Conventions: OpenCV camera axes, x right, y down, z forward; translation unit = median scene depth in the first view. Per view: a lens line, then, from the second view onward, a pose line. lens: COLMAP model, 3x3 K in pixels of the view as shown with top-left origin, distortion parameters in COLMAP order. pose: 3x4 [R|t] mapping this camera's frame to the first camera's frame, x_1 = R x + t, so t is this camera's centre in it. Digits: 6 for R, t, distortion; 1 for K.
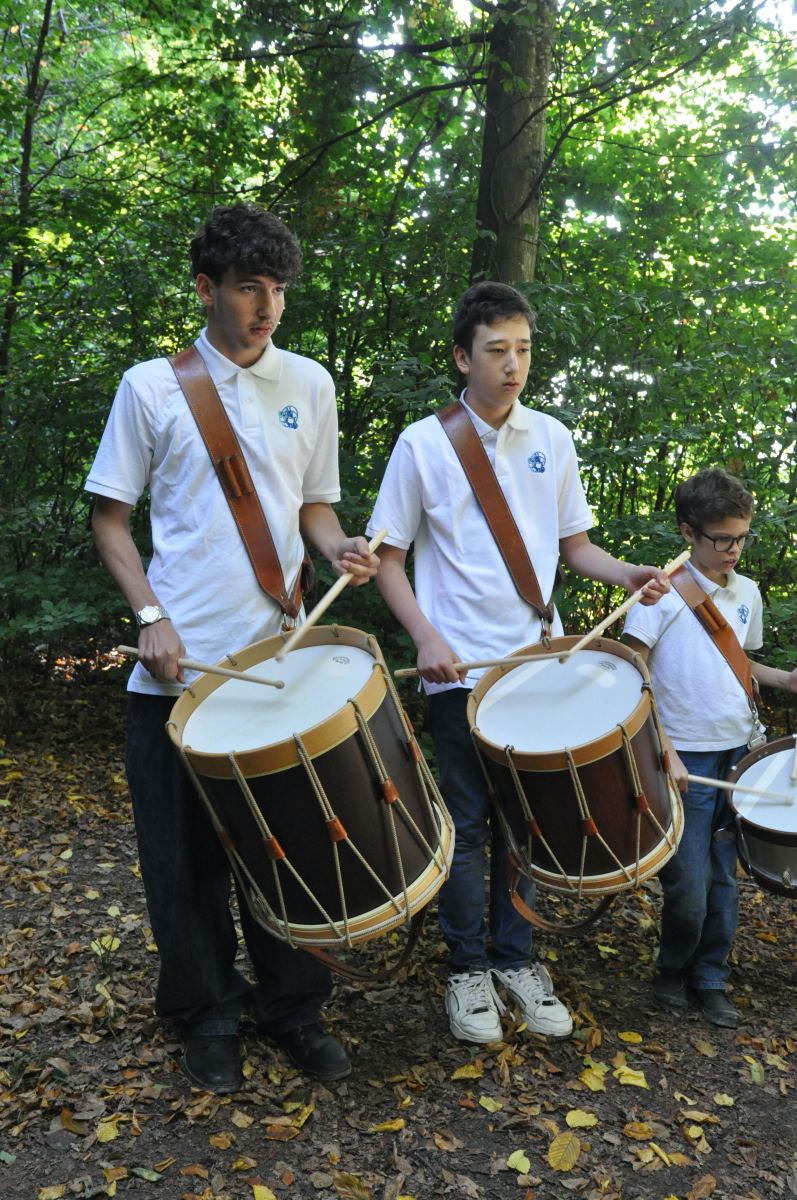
lens RADIAL K [[1129.7, 0, 398.5], [0, 1129.7, 600.0], [0, 0, 1]] dist [-0.070279, 0.115658]
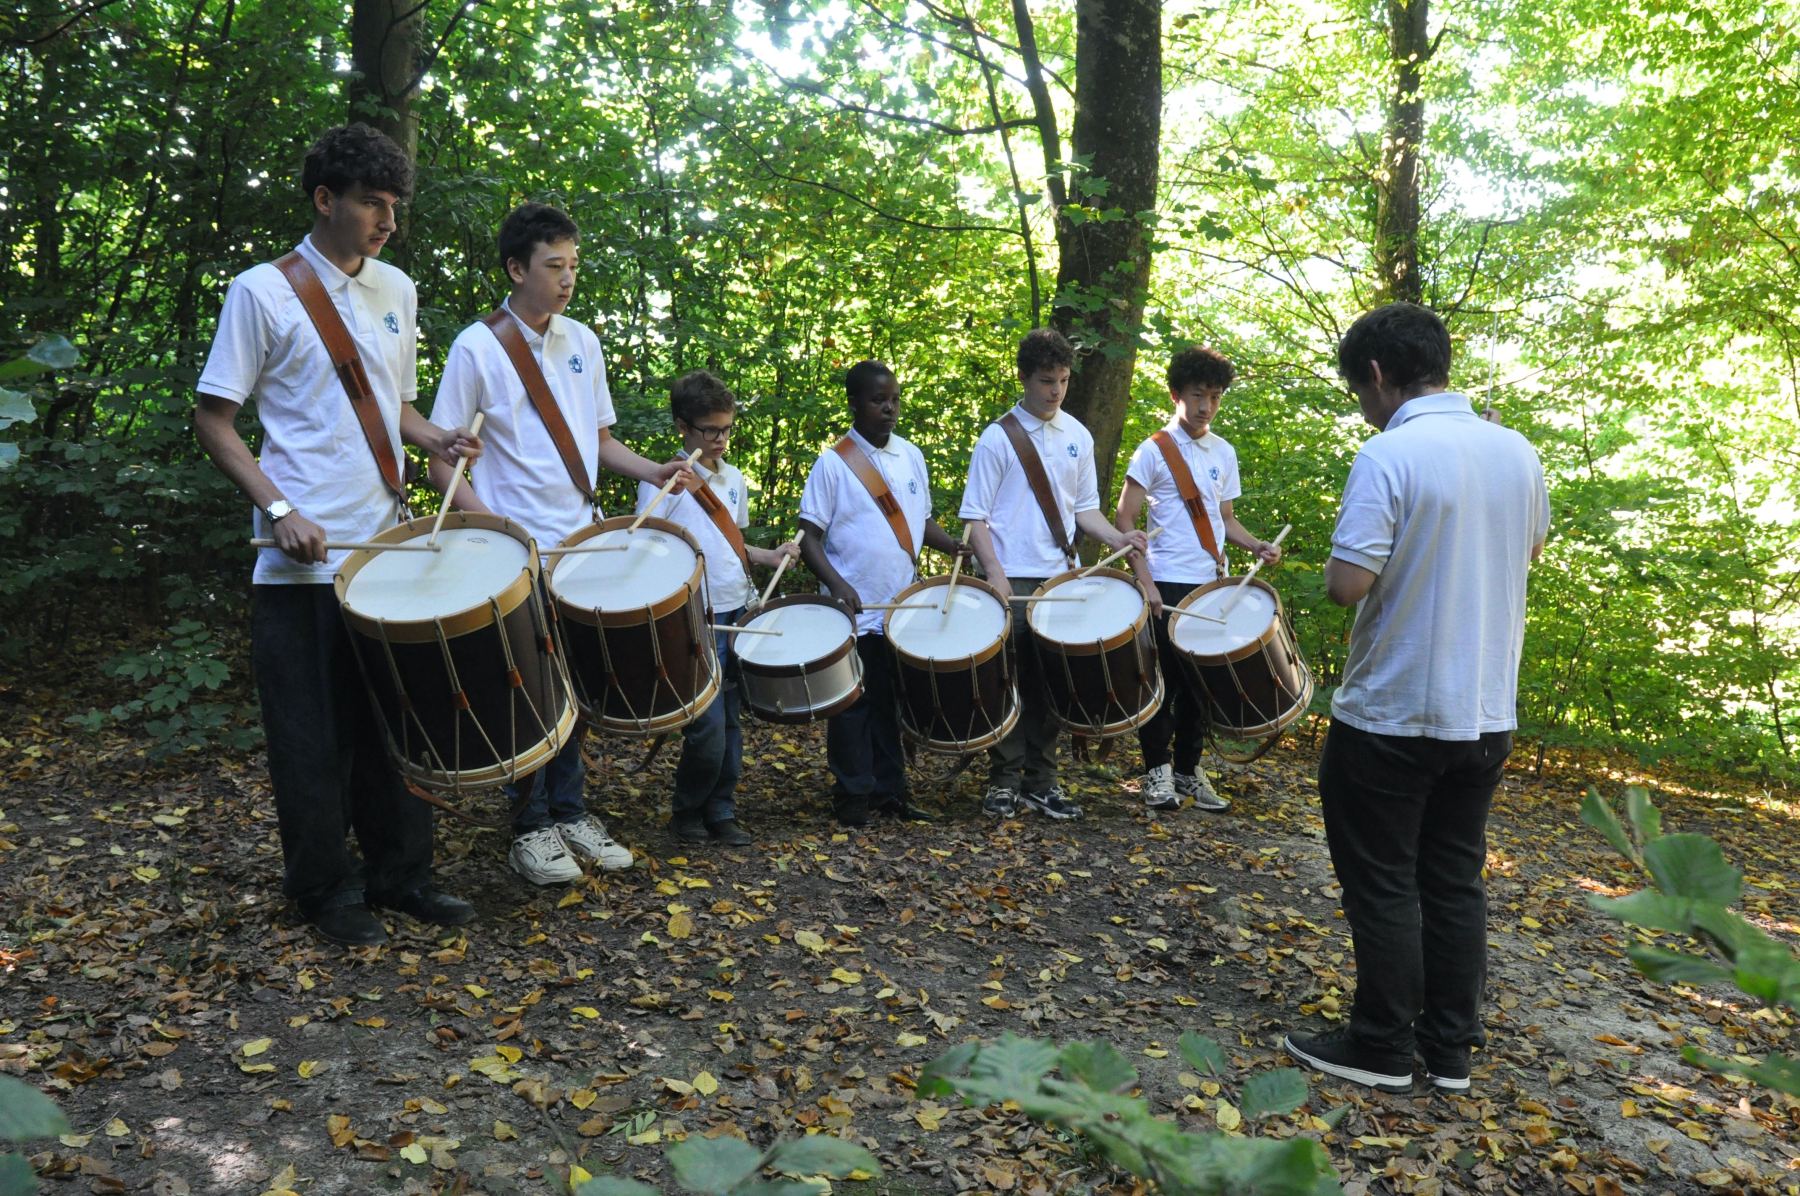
lens RADIAL K [[1383.4, 0, 900.0], [0, 1383.4, 598.0], [0, 0, 1]] dist [-0.081930, 0.064210]
pose [[0.833853, -0.078949, 0.546312, -0.377320], [0.049350, 0.996418, 0.068670, 0.031326], [-0.549776, -0.030300, 0.834762, -0.330950]]
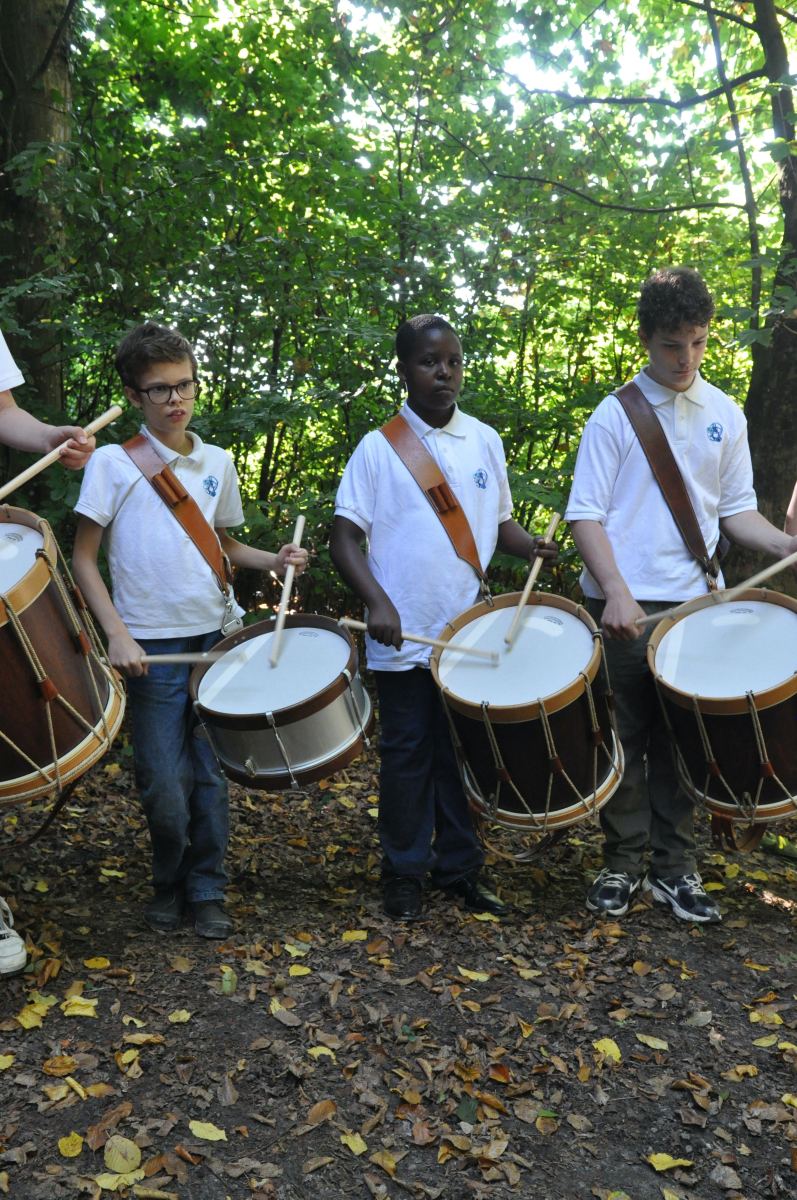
lens RADIAL K [[1137.8, 0, 398.5], [0, 1137.8, 600.0], [0, 0, 1]] dist [-0.015542, 0.020062]
pose [[0.959202, -0.052778, 0.277752, 0.211715], [0.040204, 0.997901, 0.050774, 0.070281], [-0.279848, -0.037536, 0.959310, 0.083874]]
